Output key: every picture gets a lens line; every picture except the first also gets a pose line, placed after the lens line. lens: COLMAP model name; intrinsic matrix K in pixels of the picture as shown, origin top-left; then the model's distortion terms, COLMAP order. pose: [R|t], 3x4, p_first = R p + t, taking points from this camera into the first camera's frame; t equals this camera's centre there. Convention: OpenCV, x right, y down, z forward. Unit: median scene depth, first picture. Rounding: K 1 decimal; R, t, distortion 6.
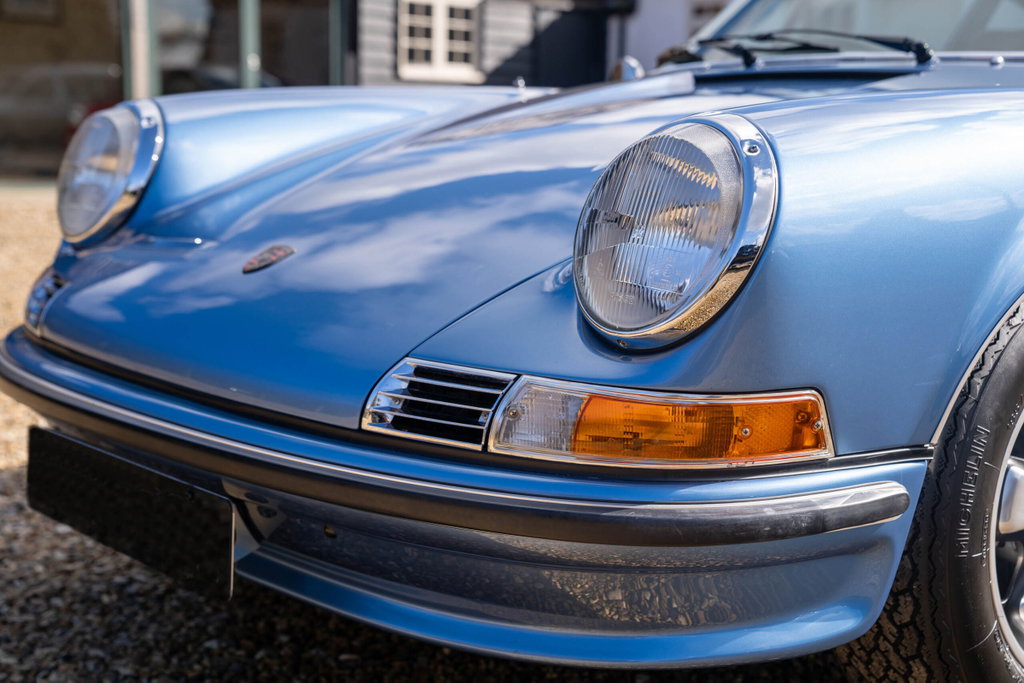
lens RADIAL K [[1503.9, 0, 511.6], [0, 1503.9, 340.5], [0, 0, 1]] dist [0.213999, 0.000000]
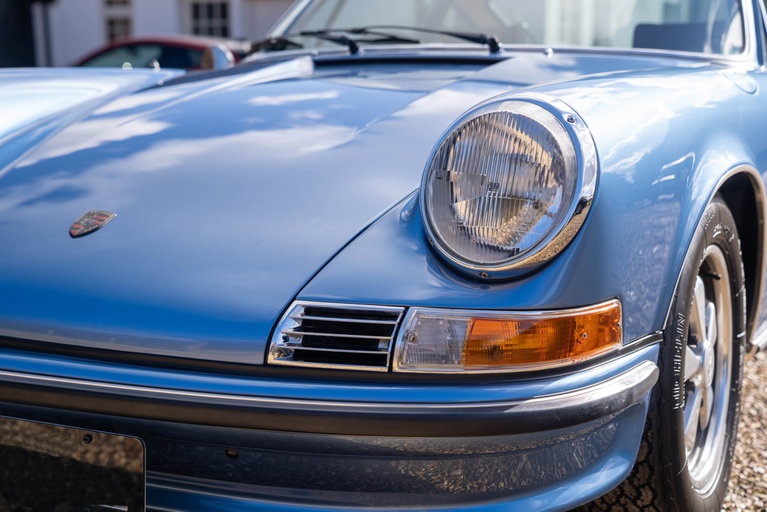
lens RADIAL K [[1126.5, 0, 383.3], [0, 1126.5, 254.0], [0, 0, 1]] dist [0.213999, 0.000000]
pose [[0.928027, -0.071654, 0.365558, -0.333007], [0.070763, 0.997367, 0.015854, -0.035259], [-0.365731, 0.011155, 0.930654, 0.133871]]
